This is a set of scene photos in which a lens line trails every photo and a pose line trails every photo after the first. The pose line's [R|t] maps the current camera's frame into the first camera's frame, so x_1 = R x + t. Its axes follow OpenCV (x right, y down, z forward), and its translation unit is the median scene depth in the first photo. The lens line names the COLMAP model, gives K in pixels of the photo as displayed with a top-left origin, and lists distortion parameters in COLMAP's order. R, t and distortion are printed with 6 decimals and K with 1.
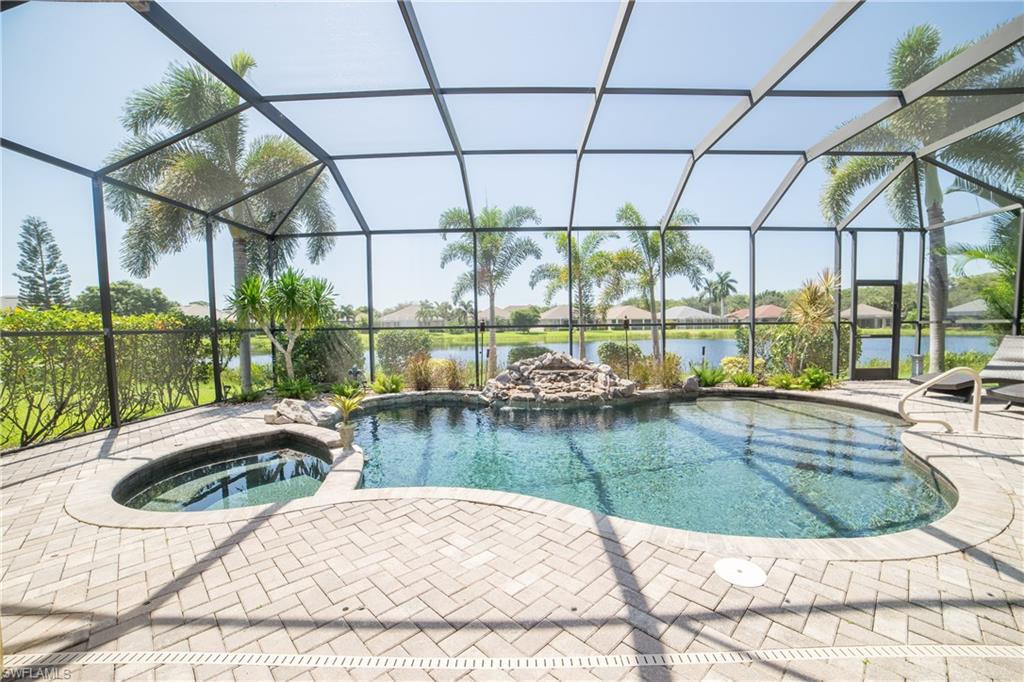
lens RADIAL K [[412.3, 0, 526.9], [0, 412.3, 348.4], [0, 0, 1]] dist [-0.070676, 0.020499]
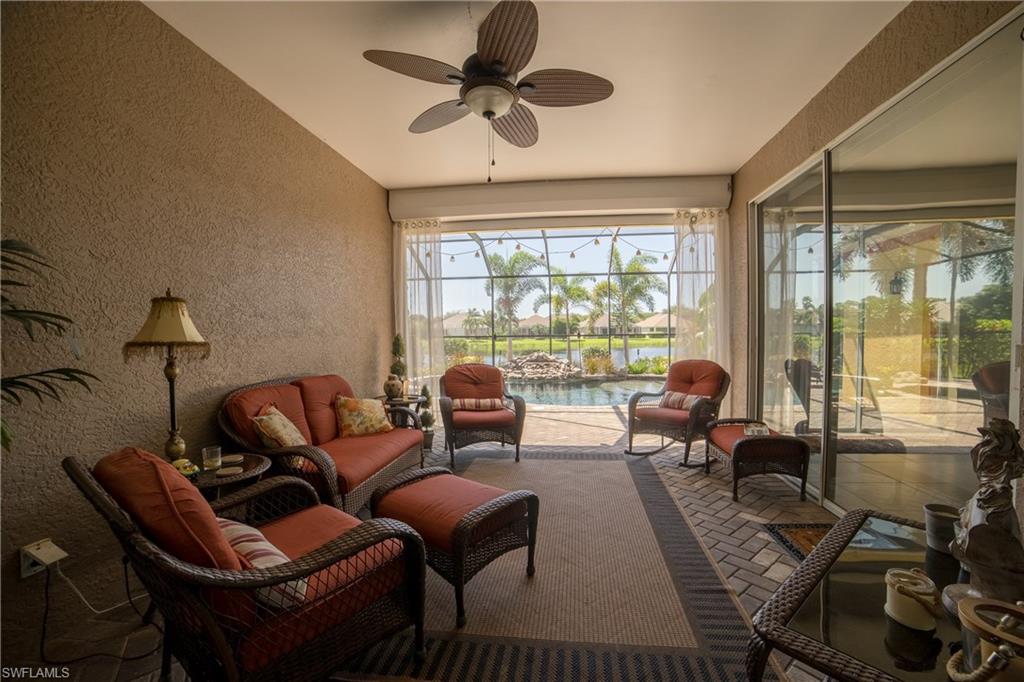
lens RADIAL K [[412.3, 0, 526.9], [0, 412.3, 348.4], [0, 0, 1]] dist [-0.070676, 0.020499]
pose [[0.993869, 0.005691, -0.110420, 0.212002], [-0.007680, 0.999816, -0.017601, 0.025586], [0.110300, 0.018341, 0.993729, -0.684908]]
